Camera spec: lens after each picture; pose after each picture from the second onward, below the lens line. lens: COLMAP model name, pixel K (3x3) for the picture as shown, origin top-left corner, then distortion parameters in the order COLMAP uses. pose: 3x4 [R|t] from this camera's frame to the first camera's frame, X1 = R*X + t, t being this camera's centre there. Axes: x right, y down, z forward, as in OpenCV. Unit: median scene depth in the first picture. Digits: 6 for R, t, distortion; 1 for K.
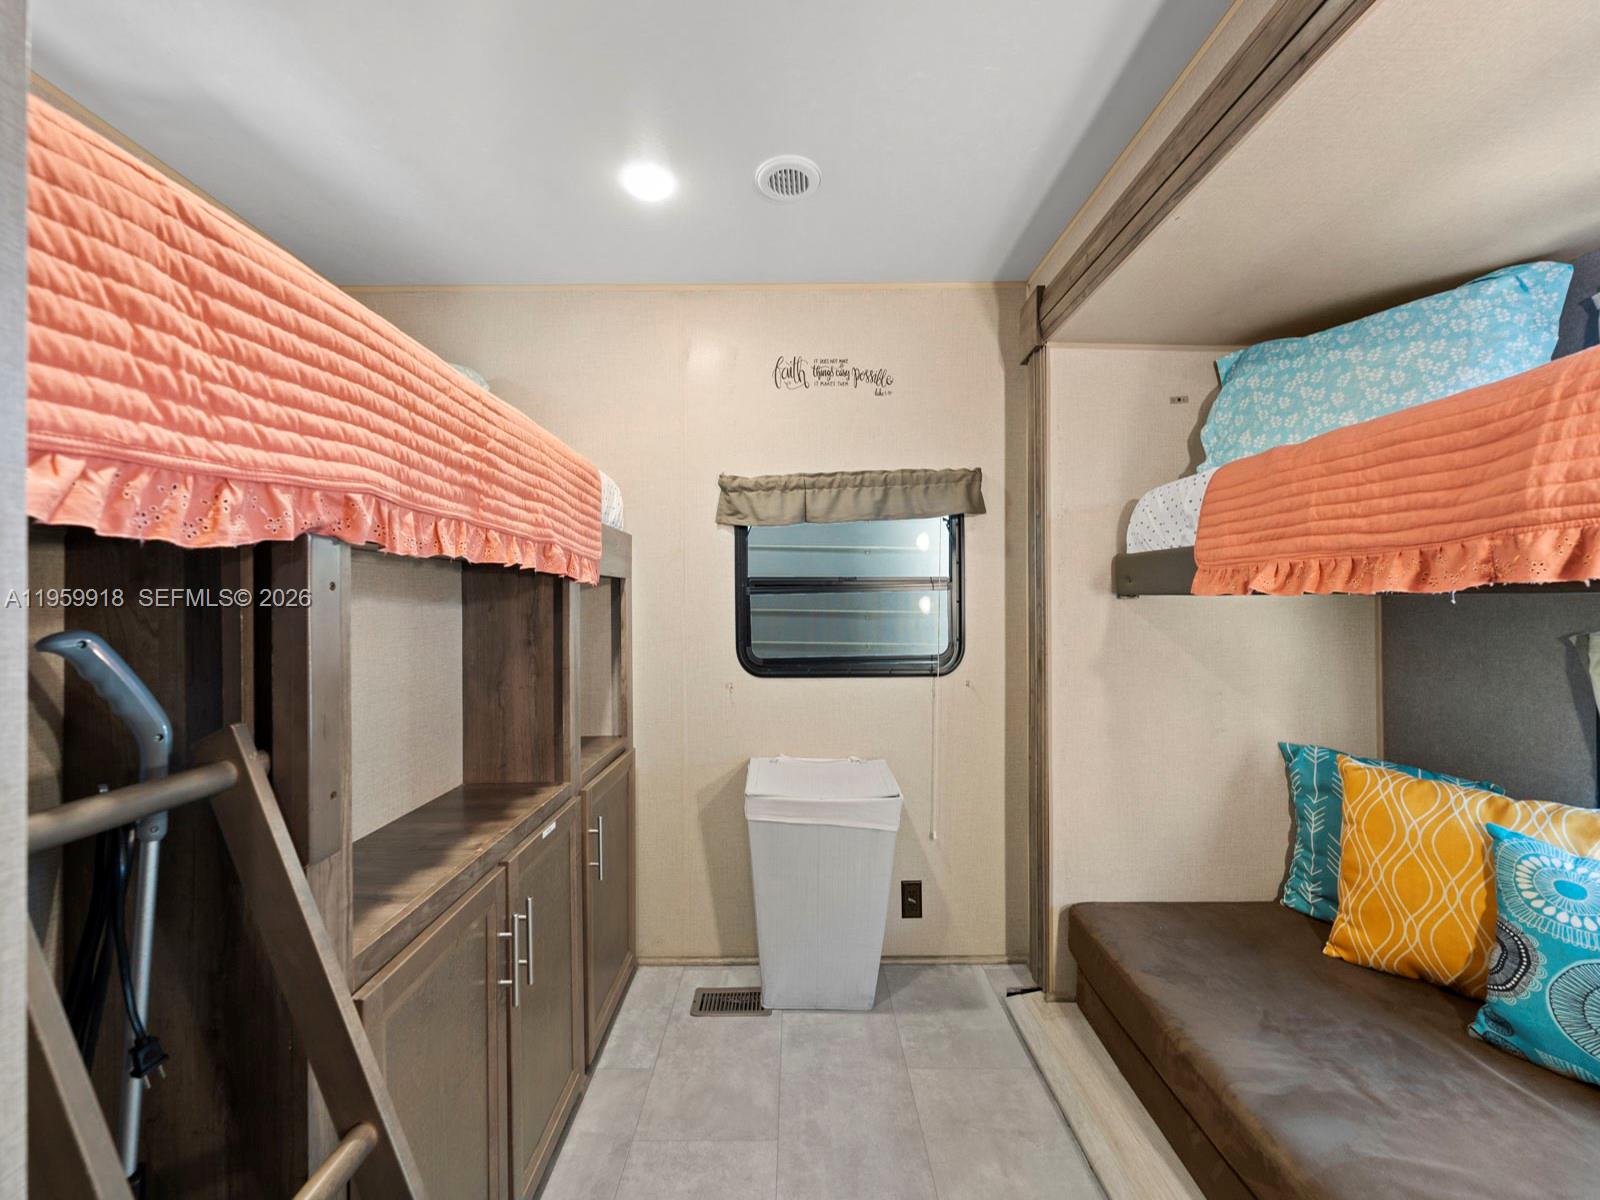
lens RADIAL K [[657.5, 0, 796.6], [0, 657.5, 605.3], [0, 0, 1]] dist [-0.002986, -0.000497]
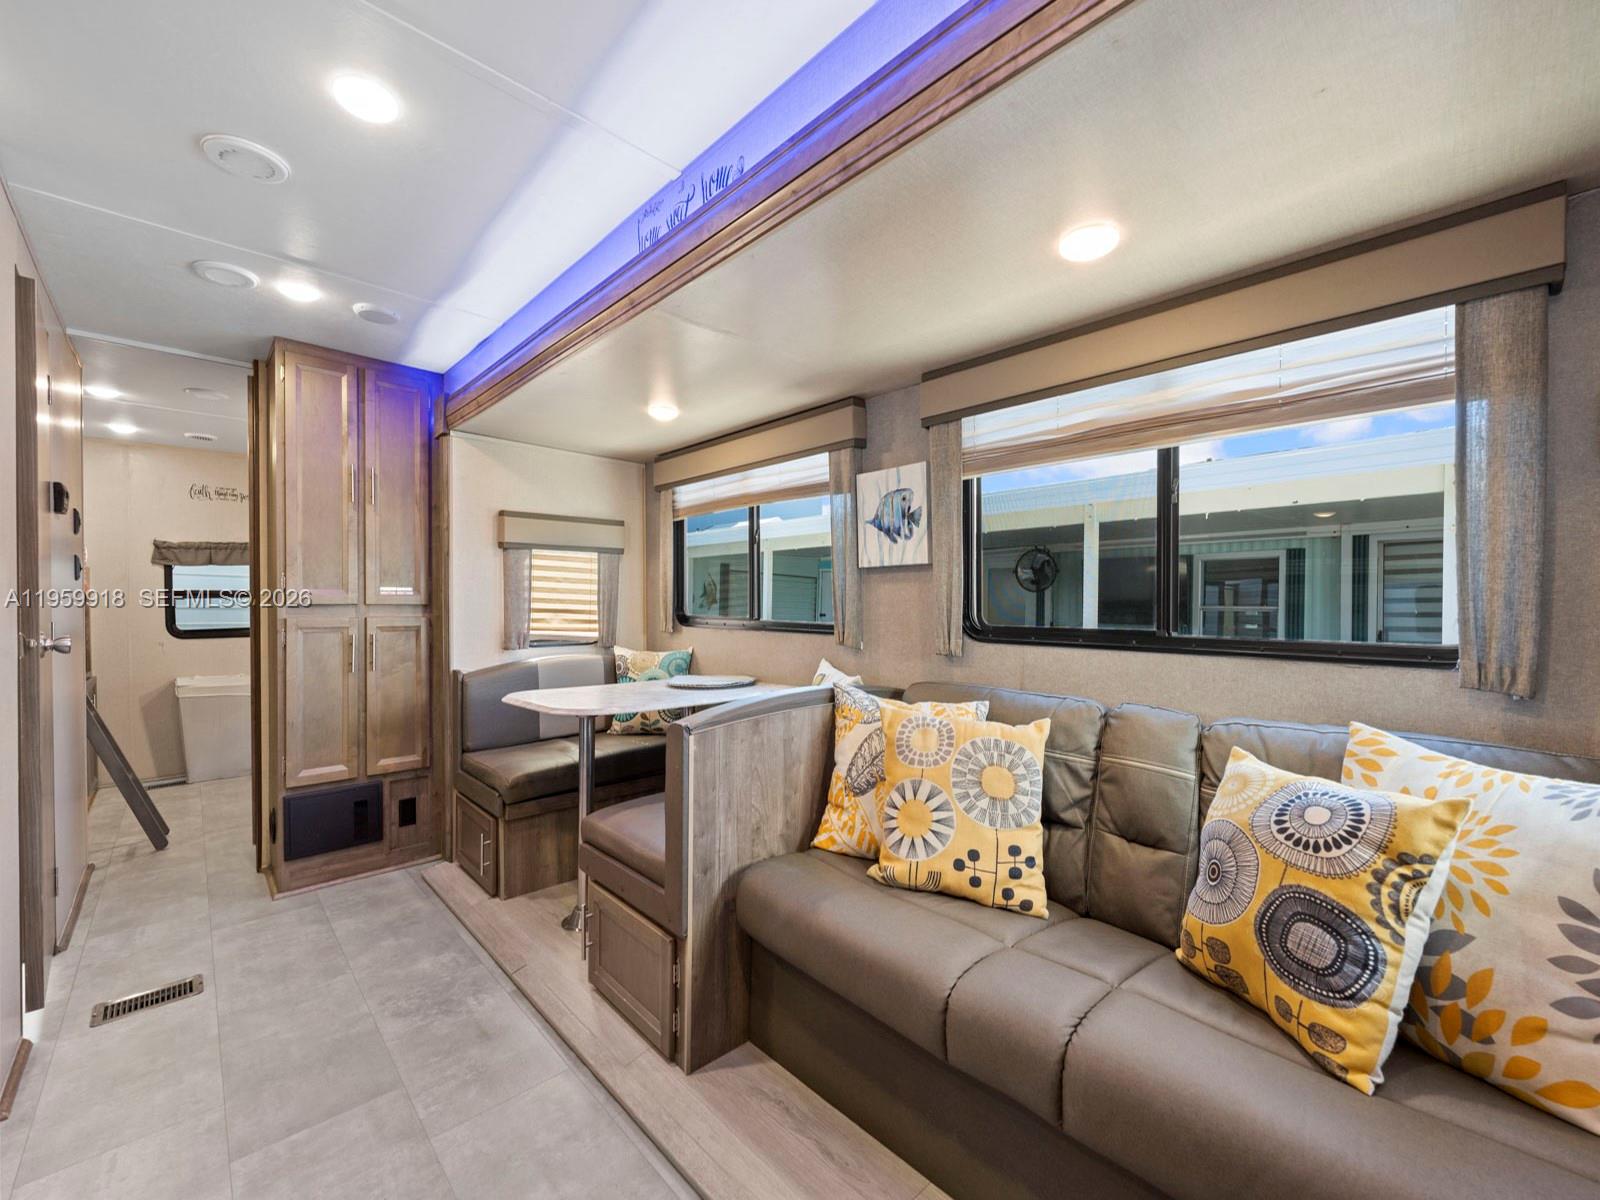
lens RADIAL K [[653.0, 0, 801.2], [0, 653.0, 613.1], [0, 0, 1]] dist [-0.004077, -0.000182]
pose [[0.733483, -0.008073, 0.679660, -0.038618], [-0.002706, 0.999887, 0.014797, -0.014664], [-0.679702, -0.012693, 0.733378, -4.042575]]
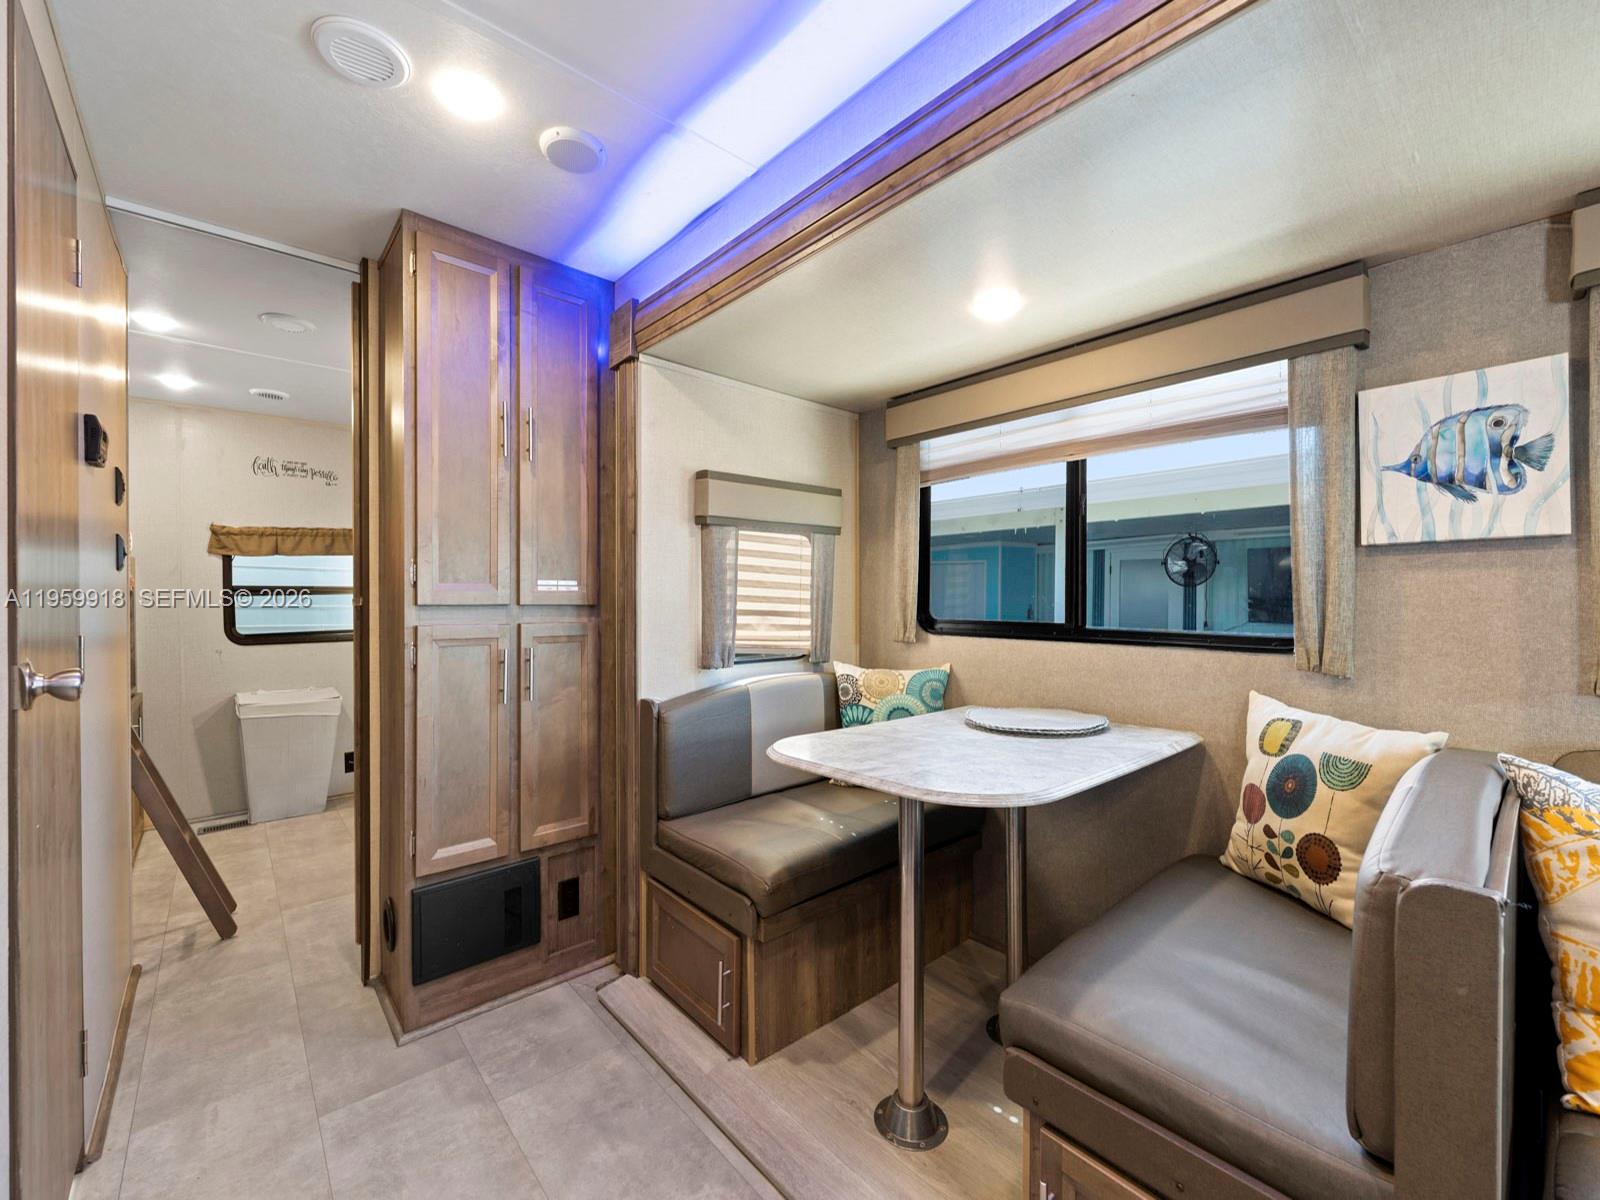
lens RADIAL K [[657.5, 0, 796.6], [0, 657.5, 605.3], [0, 0, 1]] dist [-0.002986, -0.000497]
pose [[0.759207, -0.004797, 0.650831, -0.161196], [-0.001483, 0.999957, 0.009101, -0.023885], [-0.650847, -0.007875, 0.759168, -2.678994]]
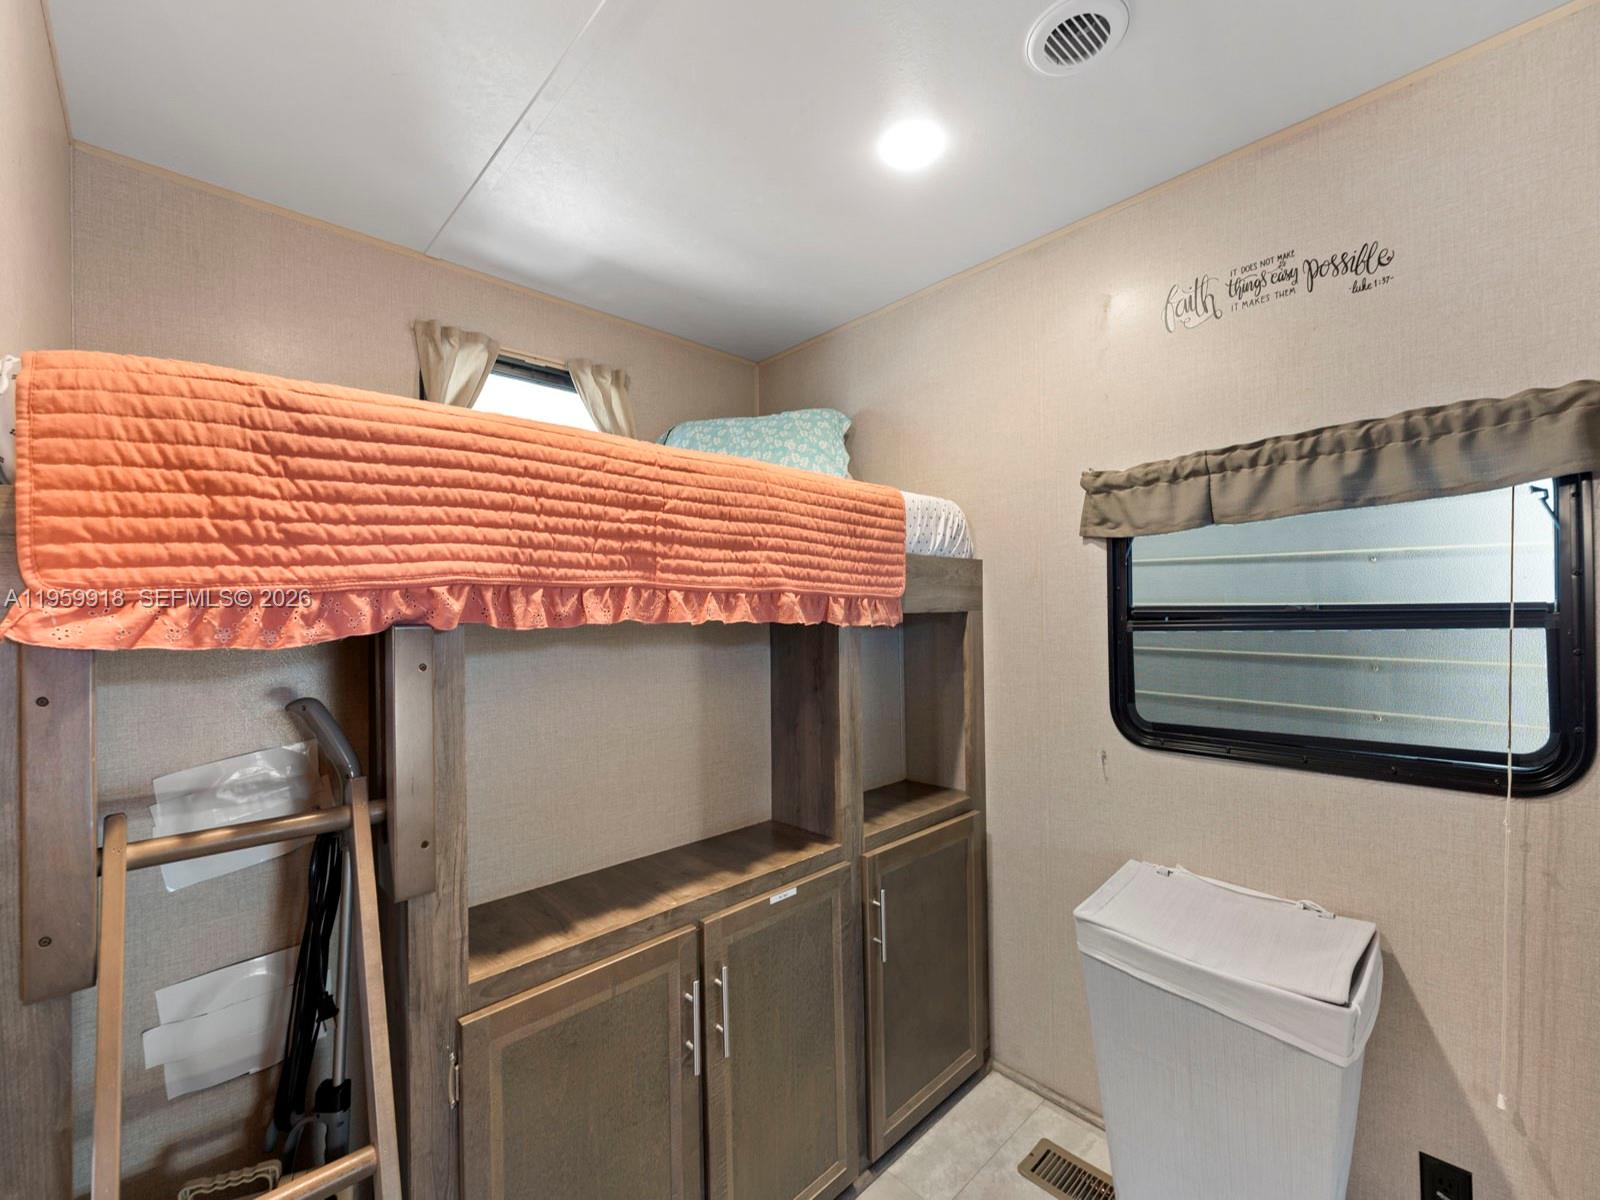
lens RADIAL K [[666.8, 0, 797.2], [0, 666.8, 611.1], [0, 0, 1]] dist [-0.001815, -0.000509]
pose [[0.677952, -0.004432, -0.735093, 0.489481], [0.009133, 0.999955, 0.002394, -0.098269], [0.735049, -0.008337, 0.677962, 0.530907]]
